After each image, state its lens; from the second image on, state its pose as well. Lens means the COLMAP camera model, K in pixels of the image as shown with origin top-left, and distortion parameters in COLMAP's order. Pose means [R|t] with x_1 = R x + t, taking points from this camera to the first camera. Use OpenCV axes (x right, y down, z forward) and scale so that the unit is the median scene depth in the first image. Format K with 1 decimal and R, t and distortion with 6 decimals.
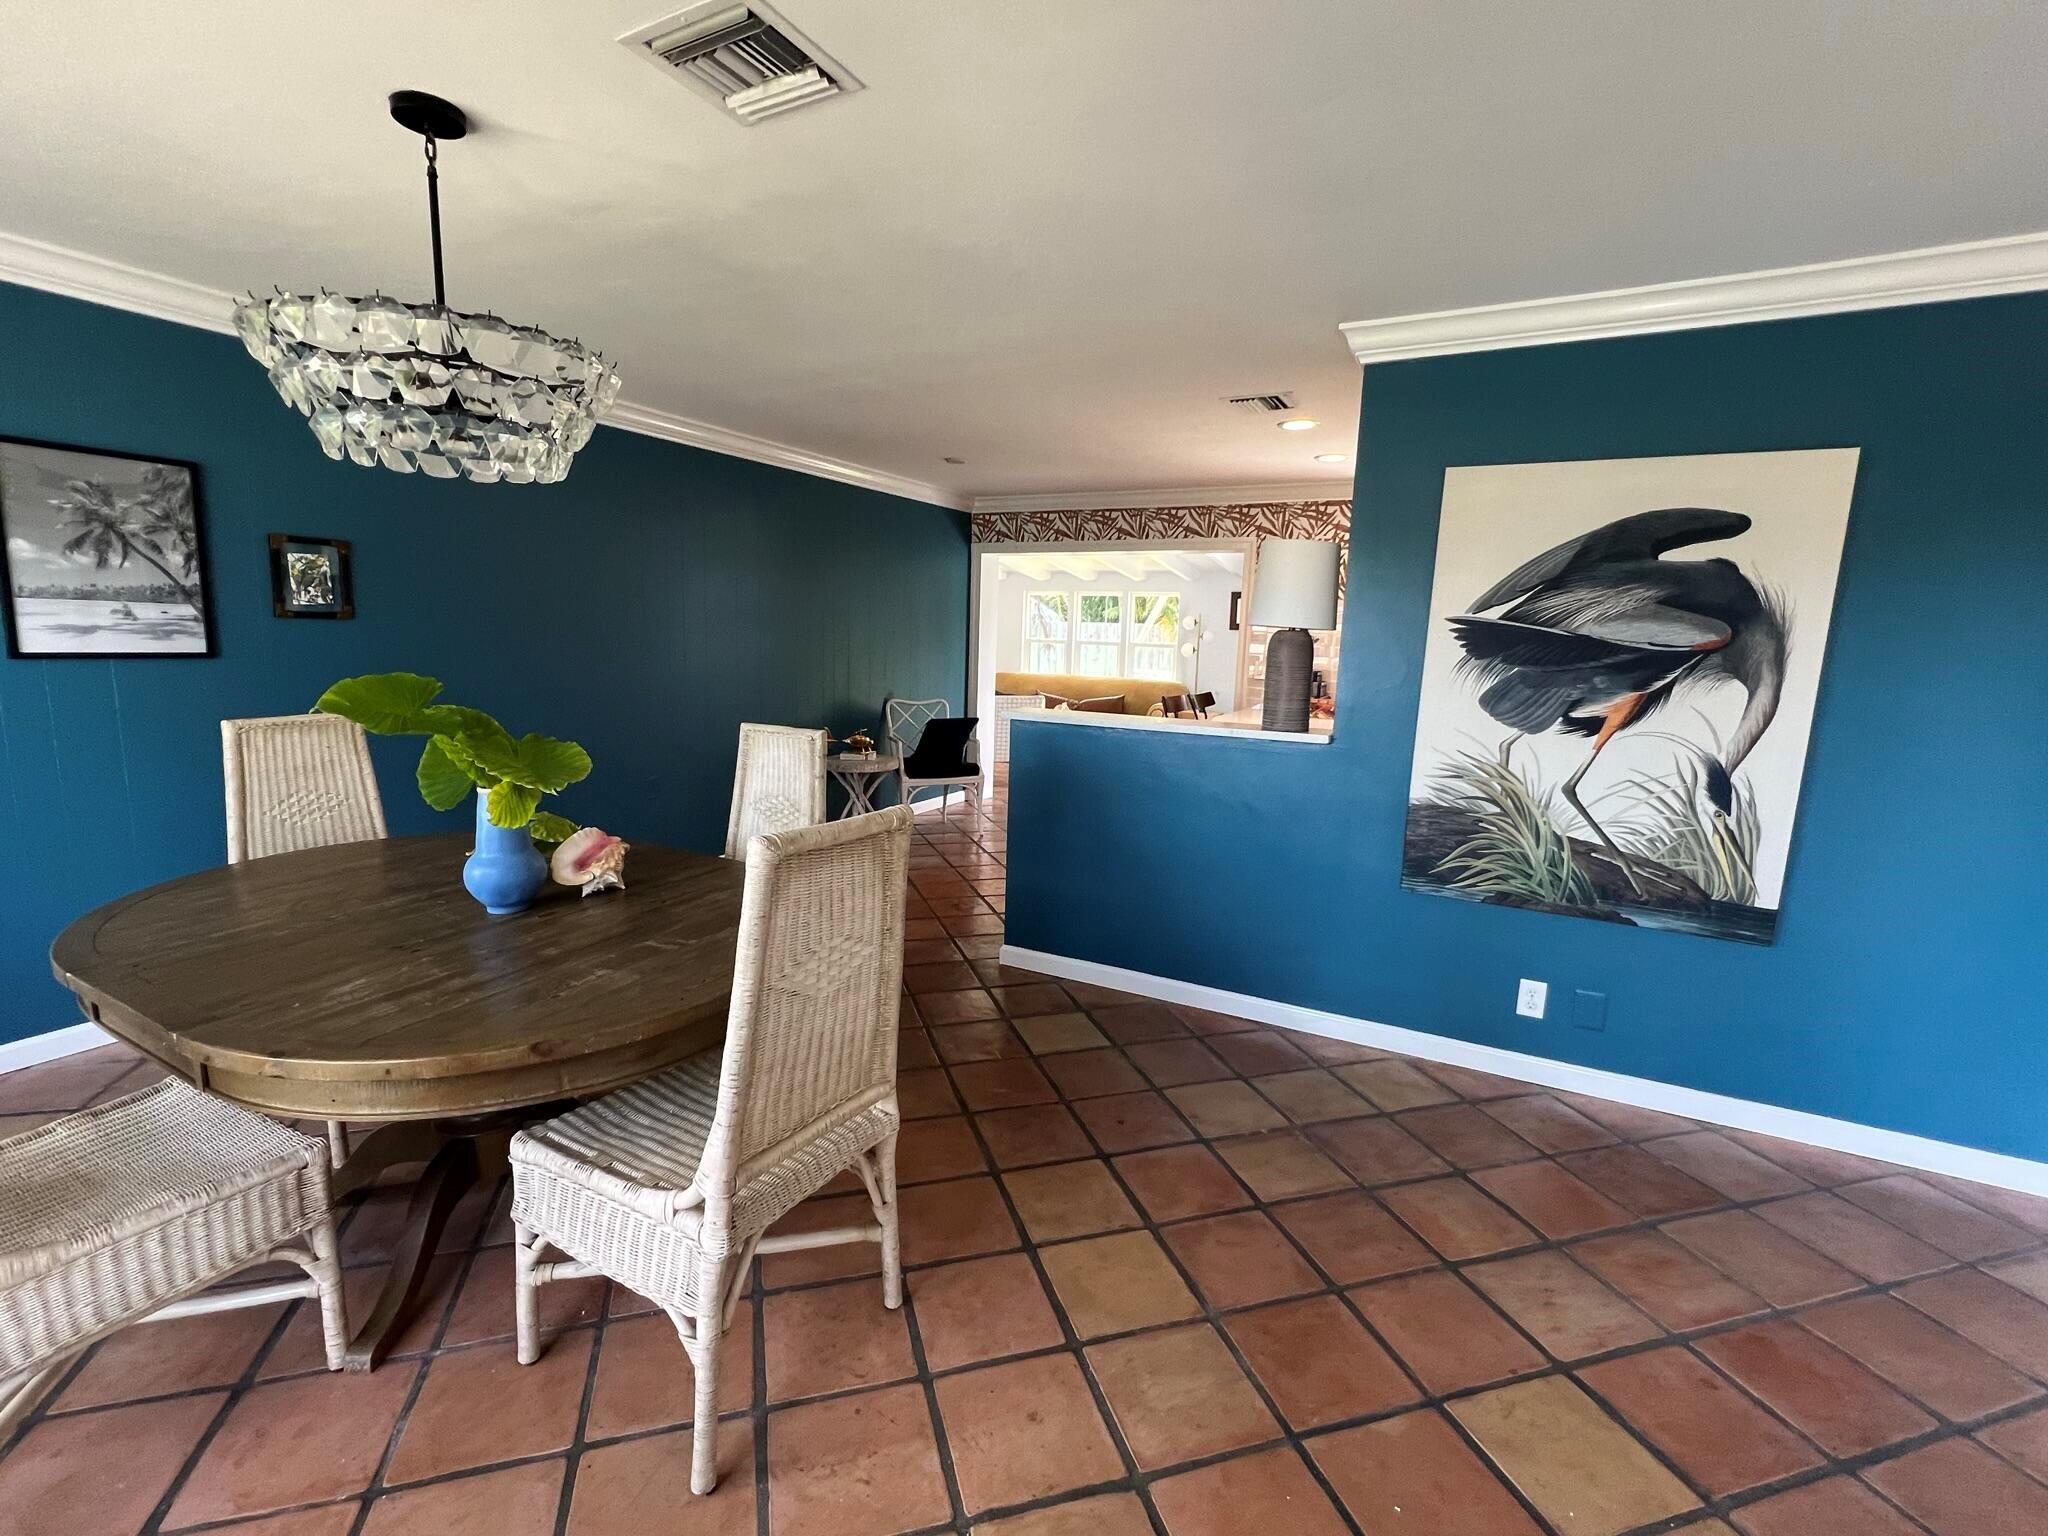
lens RADIAL K [[903.9, 0, 1017.5], [0, 903.9, 779.4], [0, 0, 1]] dist [-0.002343, -0.000265]
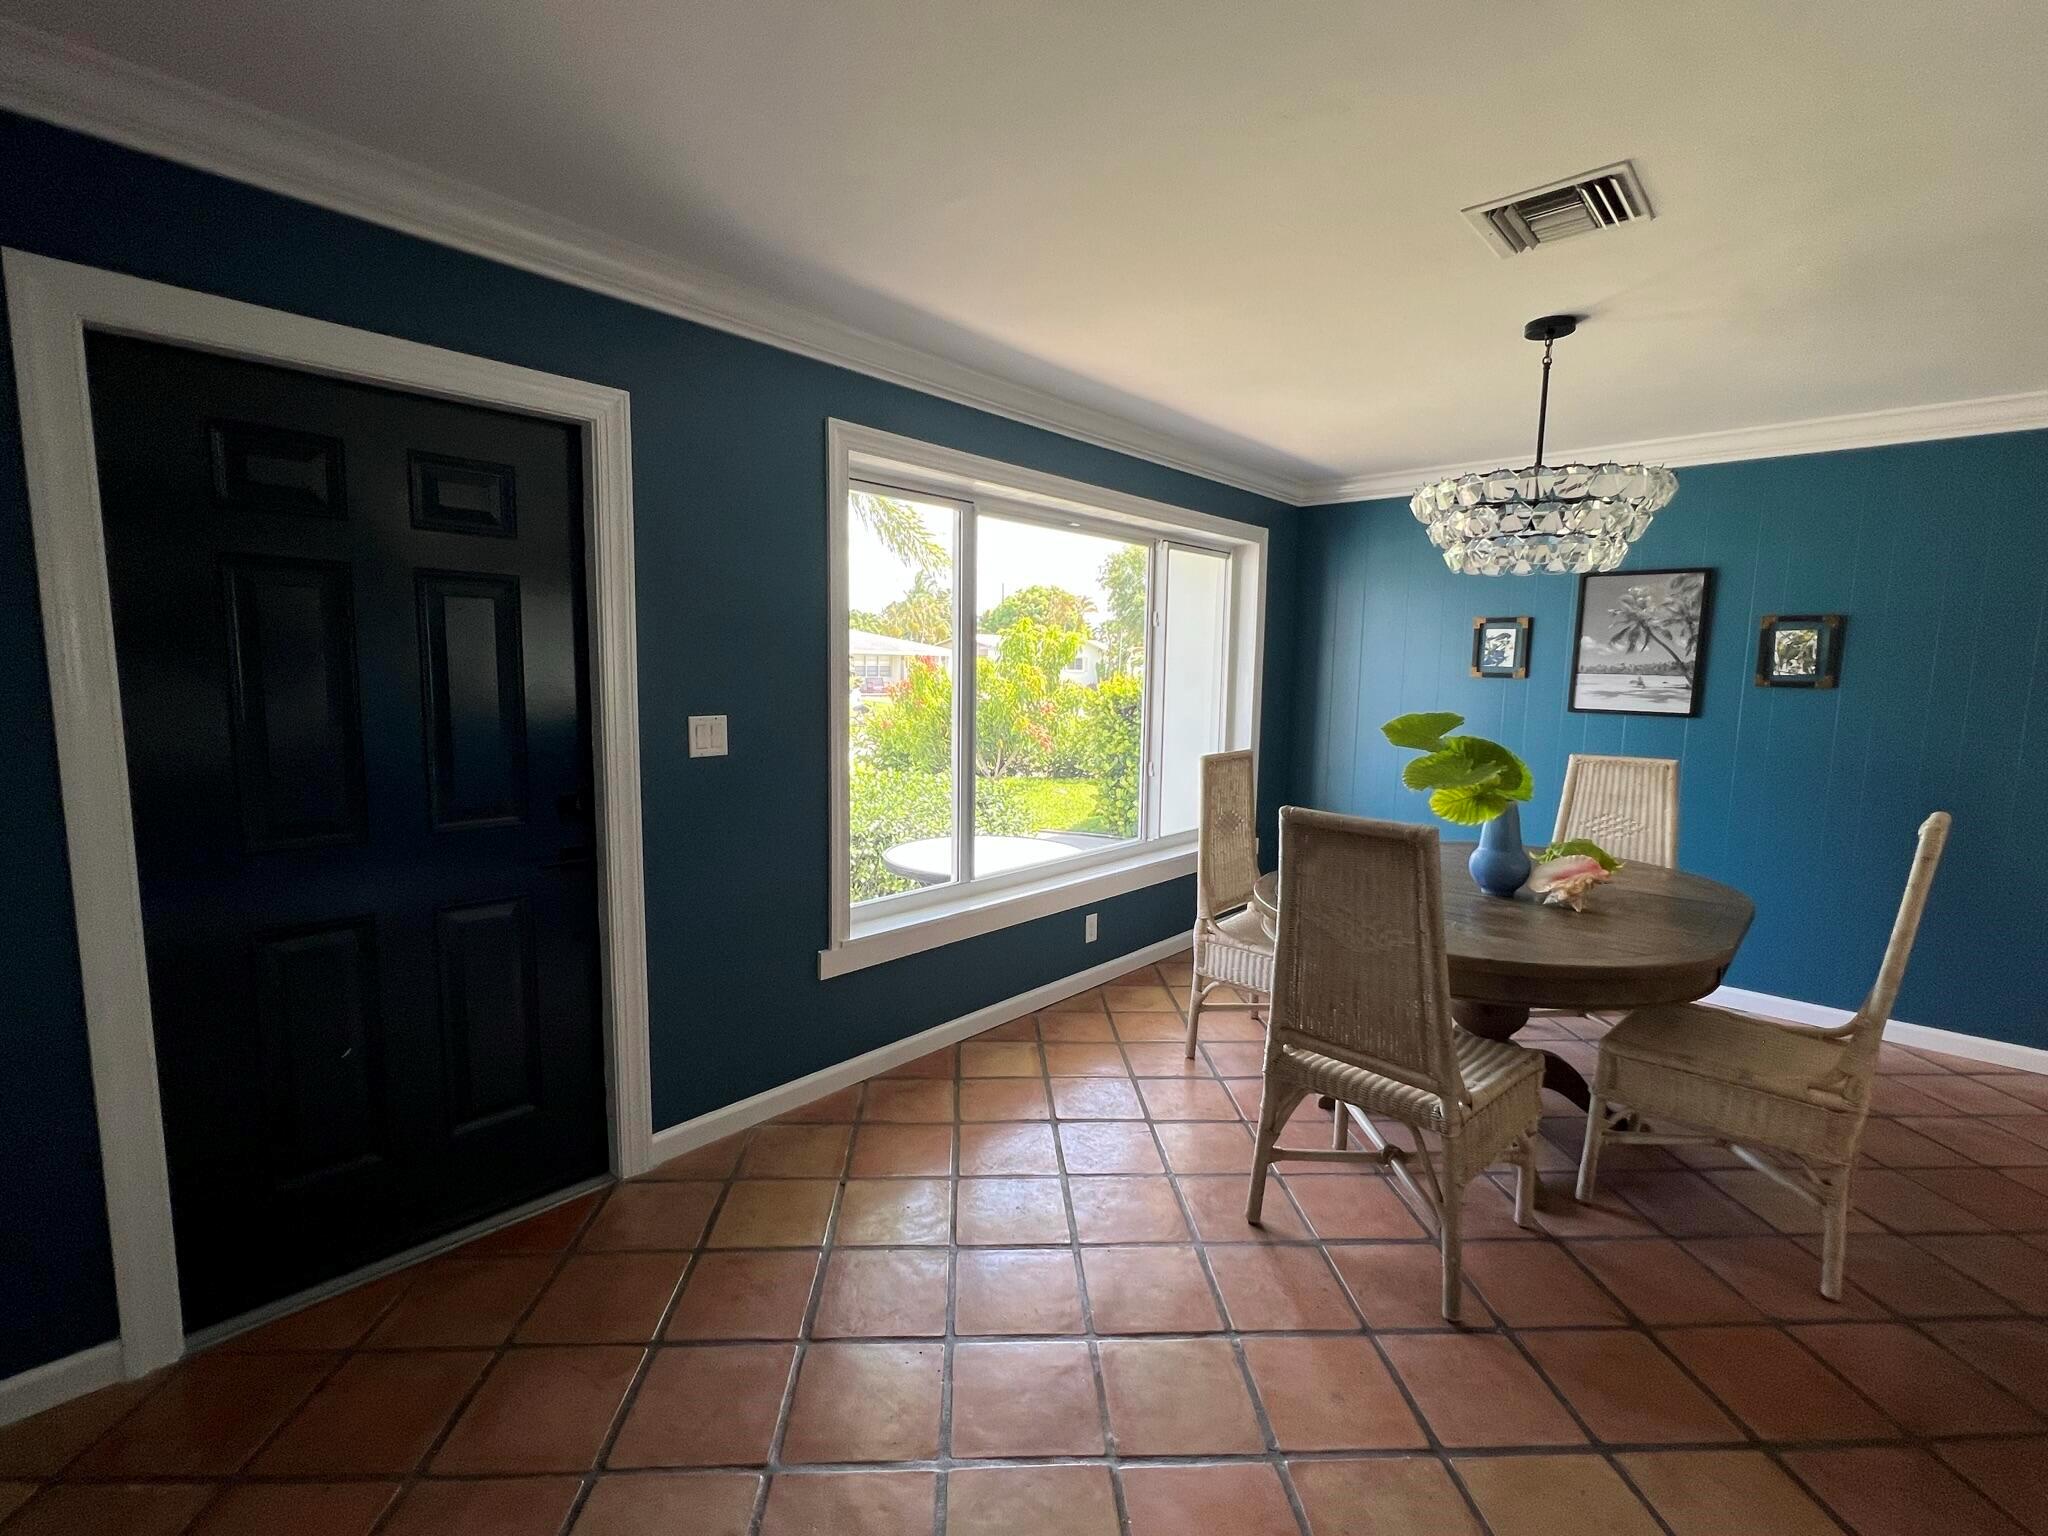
lens RADIAL K [[903.9, 0, 1022.1], [0, 903.9, 764.0], [0, 0, 1]] dist [-0.002343, -0.000265]
pose [[-0.224893, 0.071383, -0.971765, 0.605016], [-0.184610, 0.976128, 0.114427, -0.044518], [0.956735, 0.205131, -0.206346, 0.394557]]
